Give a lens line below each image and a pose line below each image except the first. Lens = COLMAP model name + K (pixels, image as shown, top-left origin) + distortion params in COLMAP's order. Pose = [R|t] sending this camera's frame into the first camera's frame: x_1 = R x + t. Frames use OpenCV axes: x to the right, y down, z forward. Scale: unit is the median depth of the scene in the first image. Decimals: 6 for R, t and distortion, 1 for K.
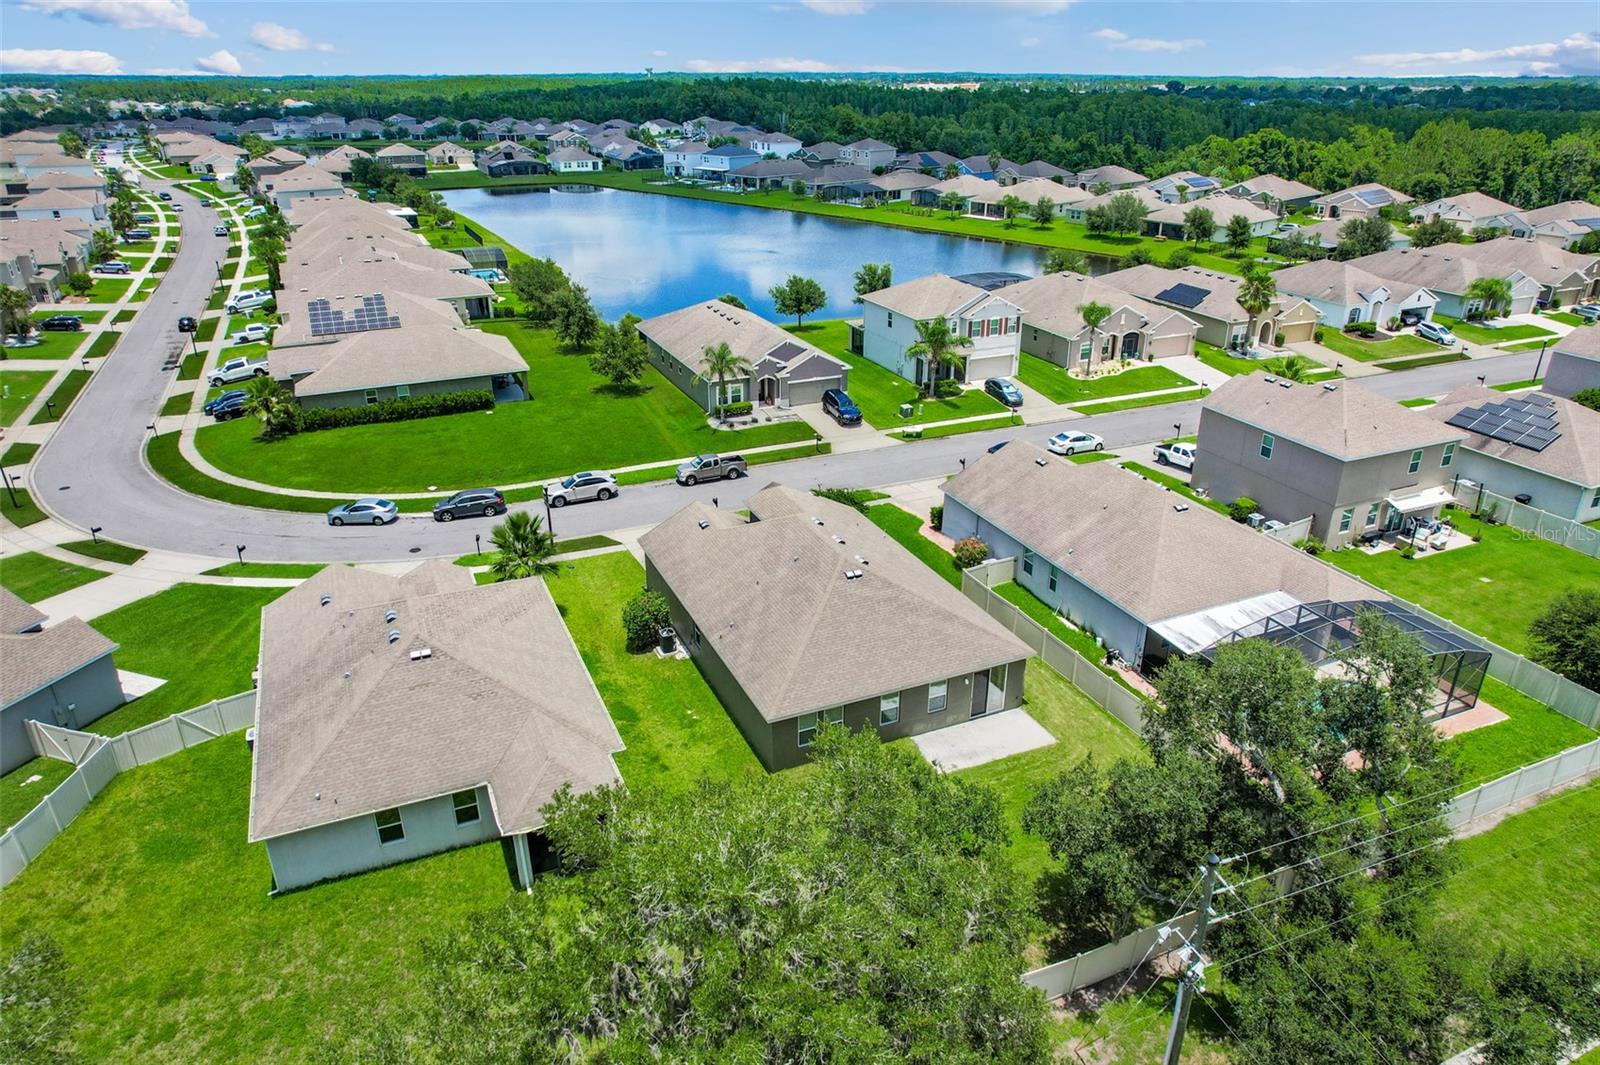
lens RADIAL K [[1024.8, 0, 800.0], [0, 1024.8, 532.5], [0, 0, 1]] dist [-0.062015, 0.054344]
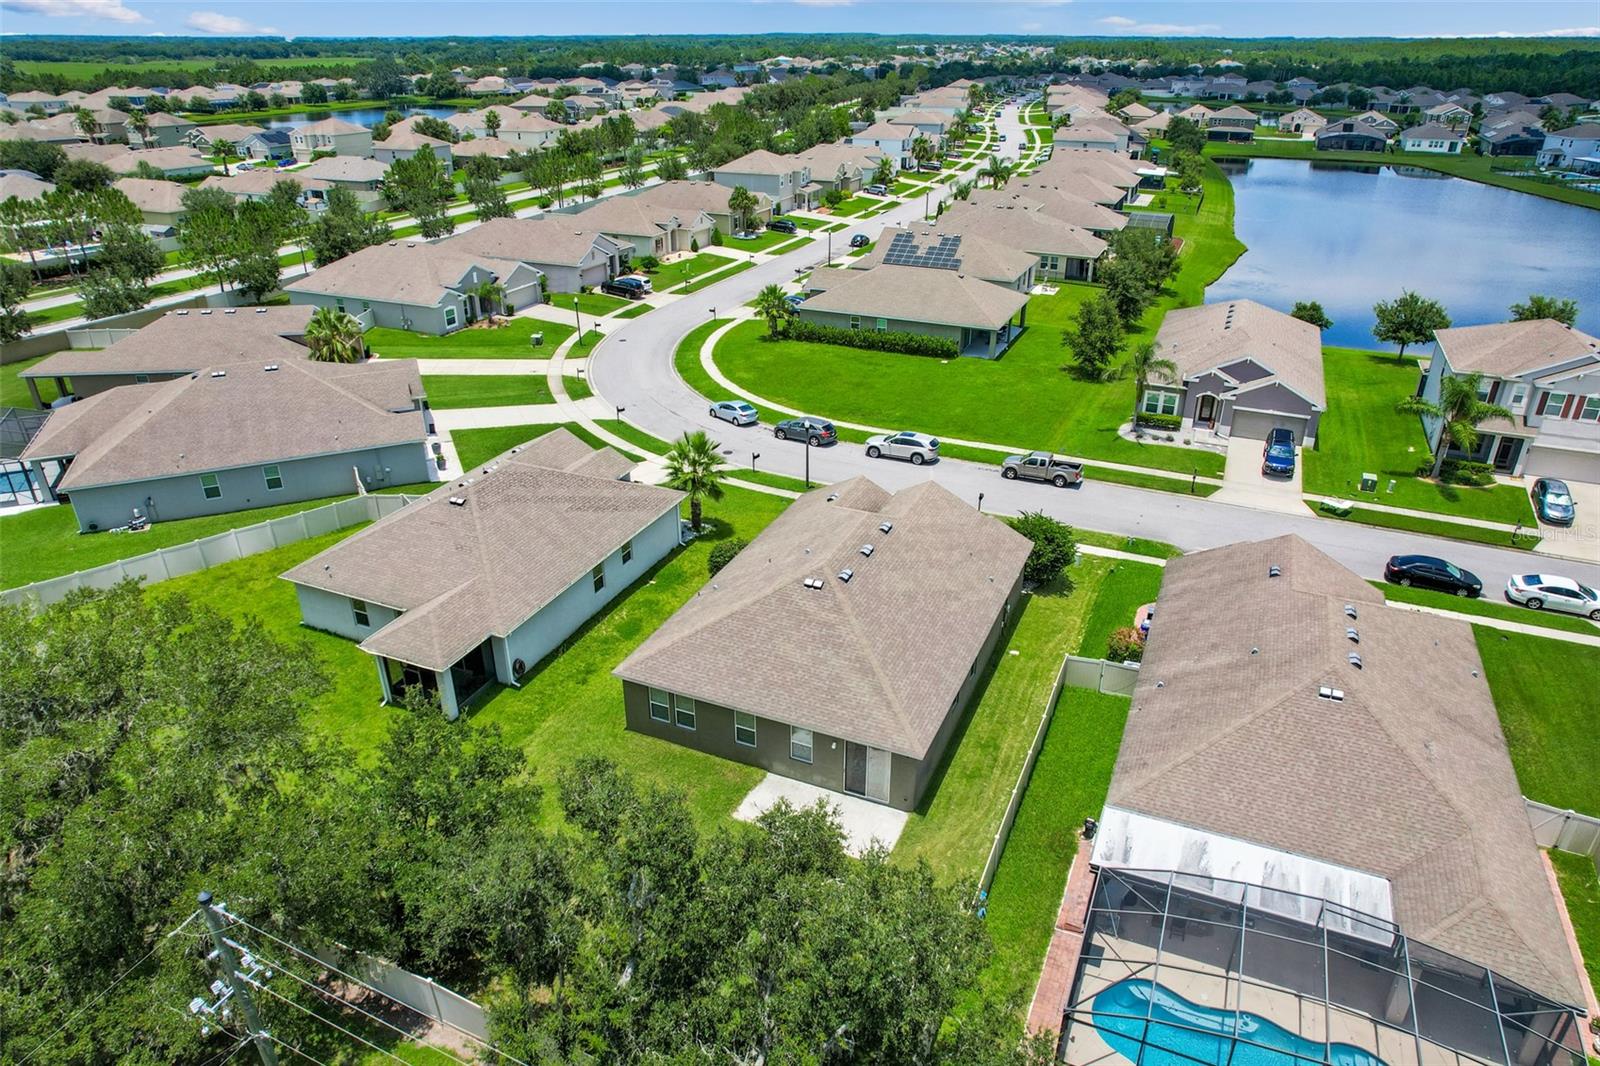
lens RADIAL K [[1024.8, 0, 800.0], [0, 1024.8, 533.0], [0, 0, 1]] dist [-0.062015, 0.054344]
pose [[0.678821, 0.326670, -0.657639, 0.329796], [-0.305727, 0.940011, 0.151359, -0.070017], [0.667632, 0.098312, 0.737971, 0.179332]]
